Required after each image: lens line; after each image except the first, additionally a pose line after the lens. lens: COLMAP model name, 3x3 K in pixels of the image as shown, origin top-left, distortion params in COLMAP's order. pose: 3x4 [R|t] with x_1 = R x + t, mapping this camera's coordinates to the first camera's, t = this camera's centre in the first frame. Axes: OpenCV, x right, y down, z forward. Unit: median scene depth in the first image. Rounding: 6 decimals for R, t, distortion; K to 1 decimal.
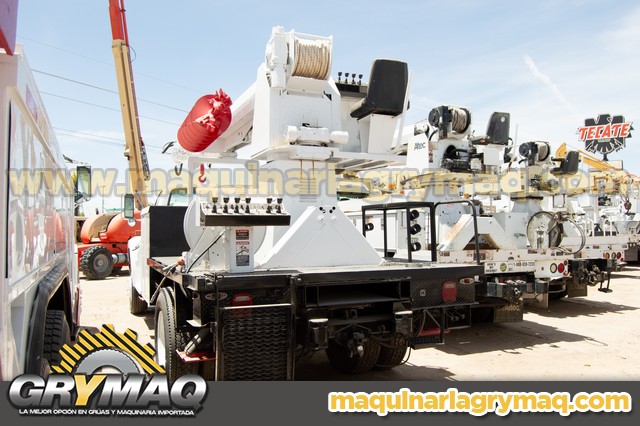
lens RADIAL K [[515.3, 0, 320.3], [0, 515.3, 214.2], [0, 0, 1]] dist [-0.074817, 0.025500]
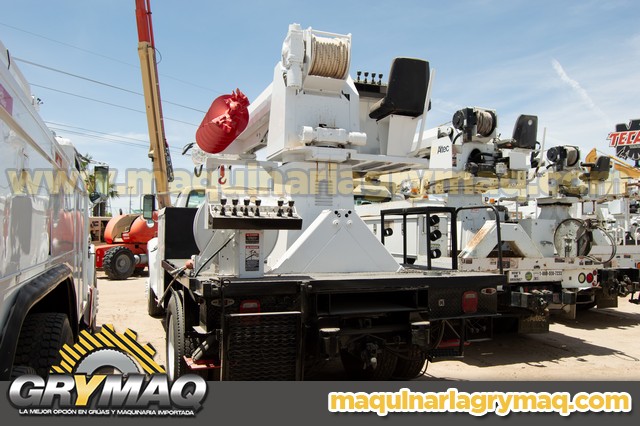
lens RADIAL K [[515.3, 0, 320.2], [0, 515.3, 213.0], [0, 0, 1]] dist [-0.074817, 0.025500]
pose [[0.998766, 0.014134, -0.047616, 0.013490], [-0.014570, 0.999855, -0.008815, -0.000580], [0.047484, 0.009498, 0.998827, 0.030123]]
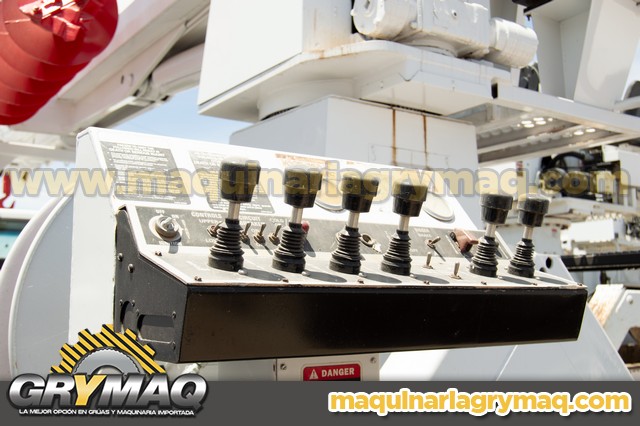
lens RADIAL K [[752.5, 0, 319.0], [0, 752.5, 212.8], [0, 0, 1]] dist [-0.017089, 0.000000]
pose [[0.981185, 0.032124, 0.190379, -0.138309], [-0.014911, 0.995724, -0.091163, 0.000405], [-0.192494, 0.086609, 0.977469, 0.479644]]
